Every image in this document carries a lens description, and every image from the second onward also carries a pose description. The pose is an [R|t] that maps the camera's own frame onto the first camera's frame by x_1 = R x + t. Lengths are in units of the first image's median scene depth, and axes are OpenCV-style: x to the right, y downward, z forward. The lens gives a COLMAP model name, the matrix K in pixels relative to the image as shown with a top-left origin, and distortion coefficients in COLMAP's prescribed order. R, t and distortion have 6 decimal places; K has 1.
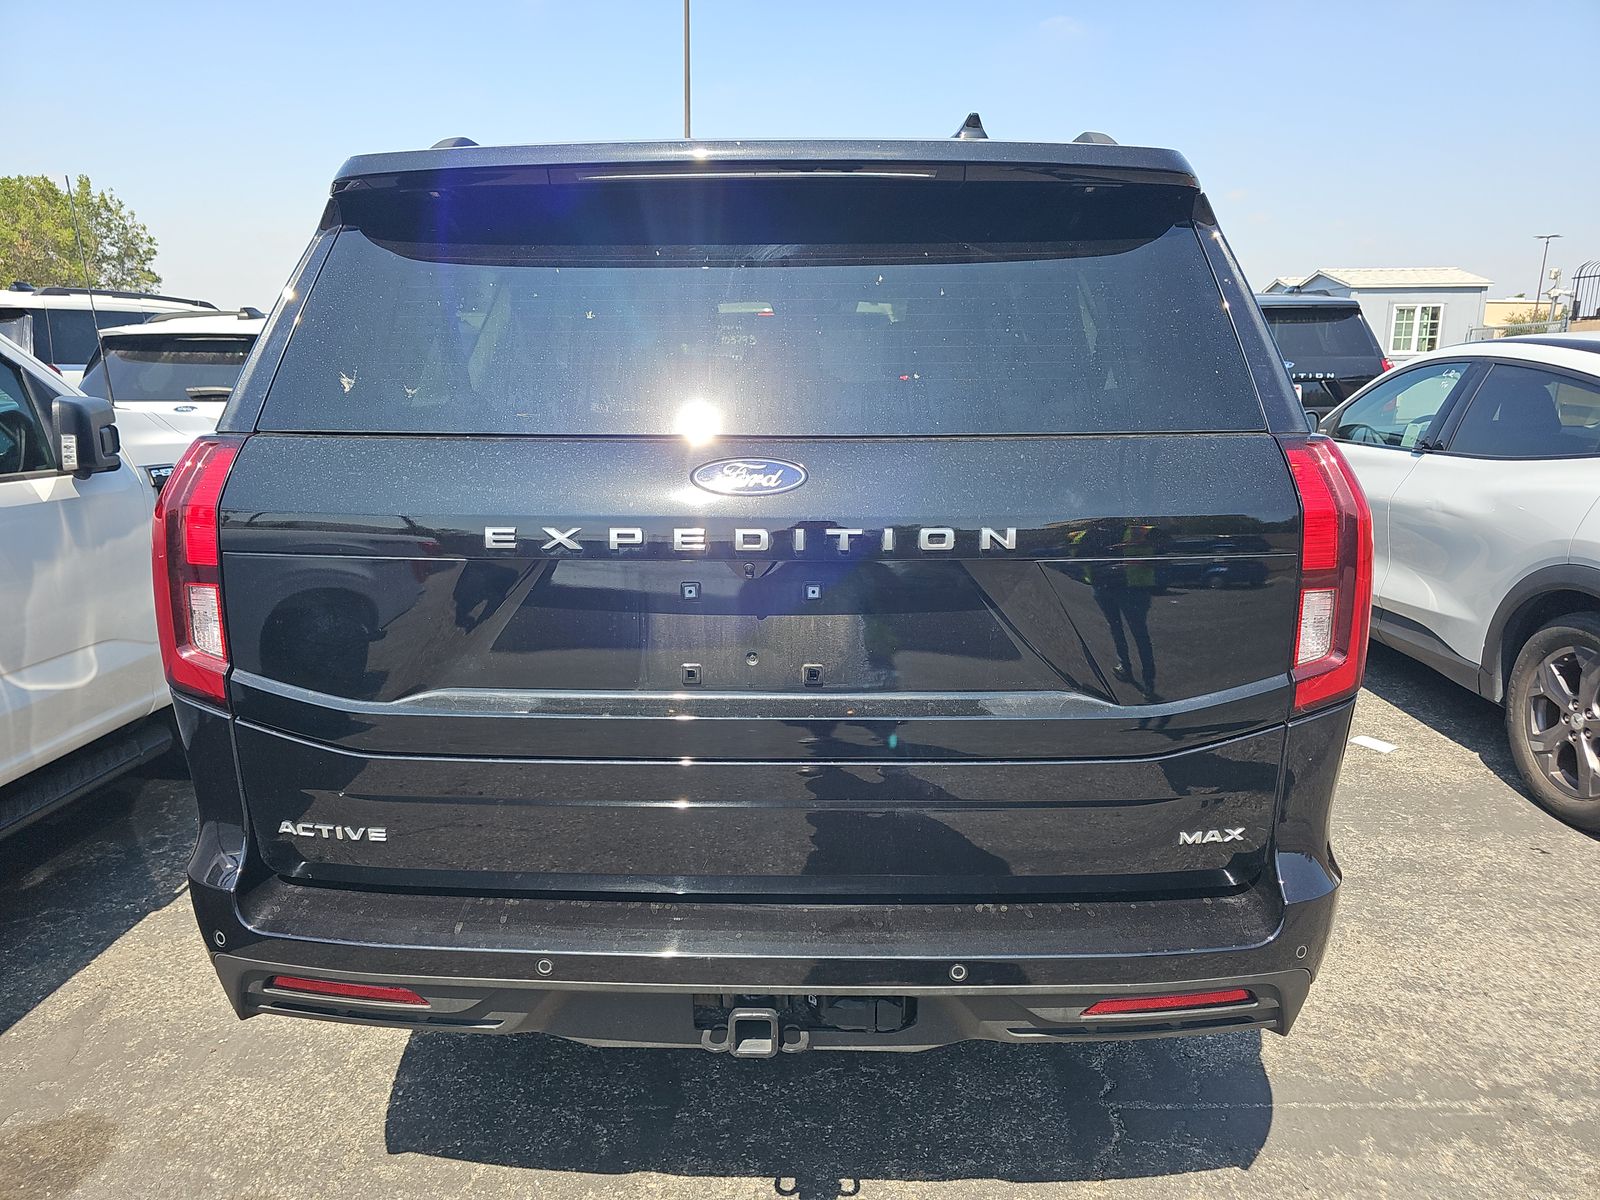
lens RADIAL K [[1085.9, 0, 798.9], [0, 1085.9, 596.6], [0, 0, 1]] dist [0.044581, -0.003190]
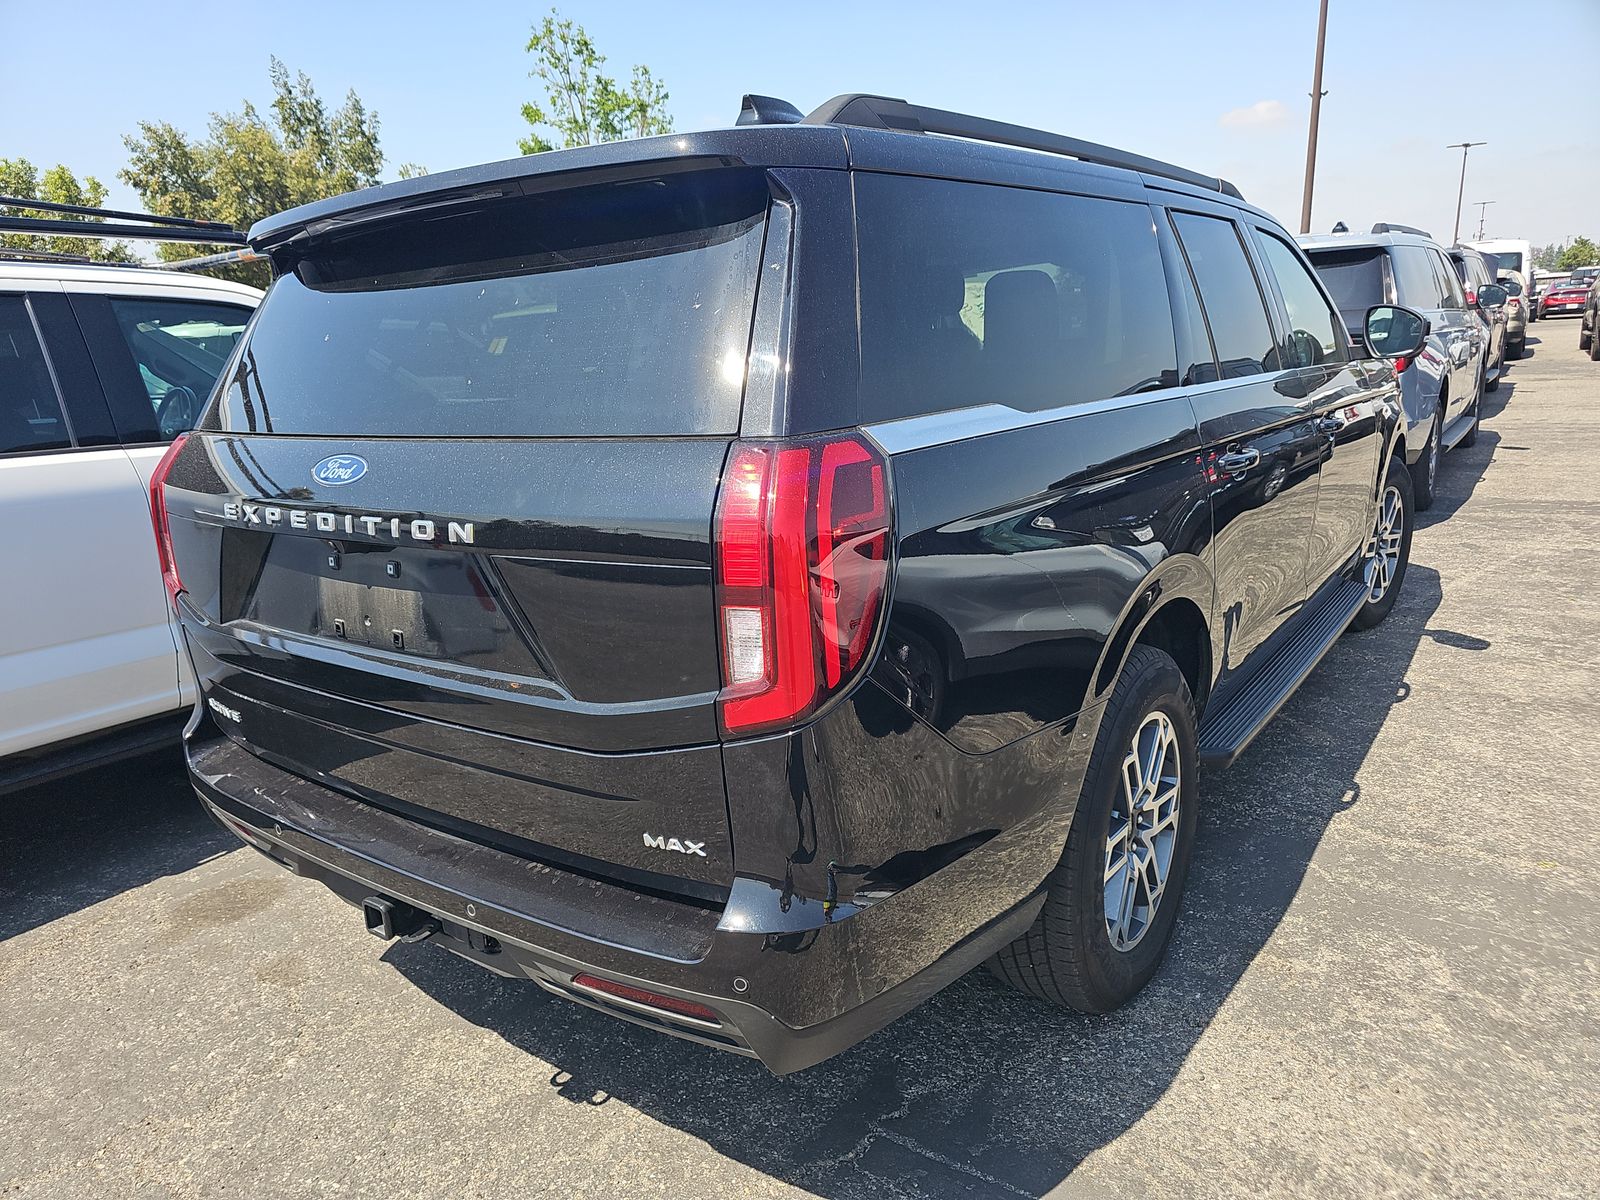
lens RADIAL K [[1085.9, 0, 775.8], [0, 1085.9, 640.6], [0, 0, 1]] dist [0.044581, -0.003190]
pose [[0.810848, 0.110364, -0.574757, 1.023674], [-0.068791, 0.993224, 0.093670, -0.065669], [0.581200, -0.036414, 0.812945, 0.263453]]
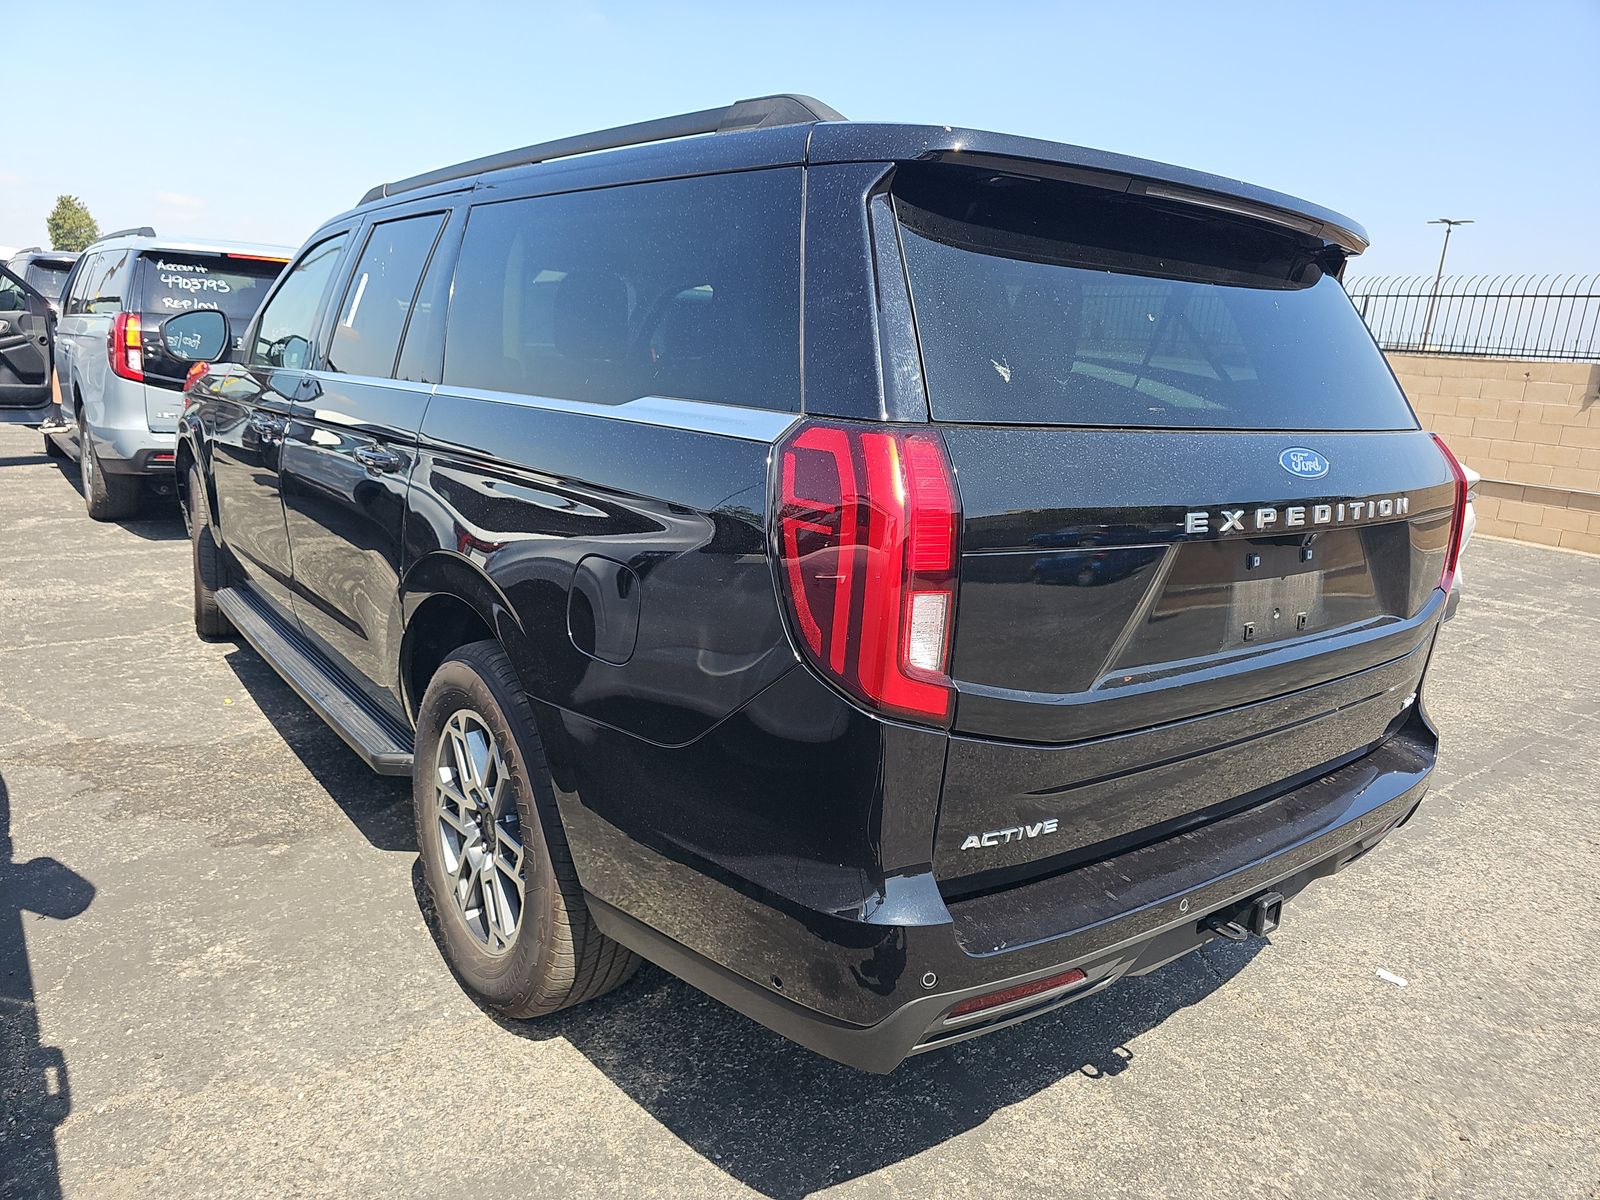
lens RADIAL K [[1085.9, 0, 796.2], [0, 1085.9, 603.0], [0, 0, 1]] dist [0.044581, -0.003190]
pose [[0.760734, -0.093202, 0.642337, -1.230111], [0.074405, 0.995635, 0.056345, -0.062388], [-0.644785, 0.004929, 0.764349, 0.399486]]
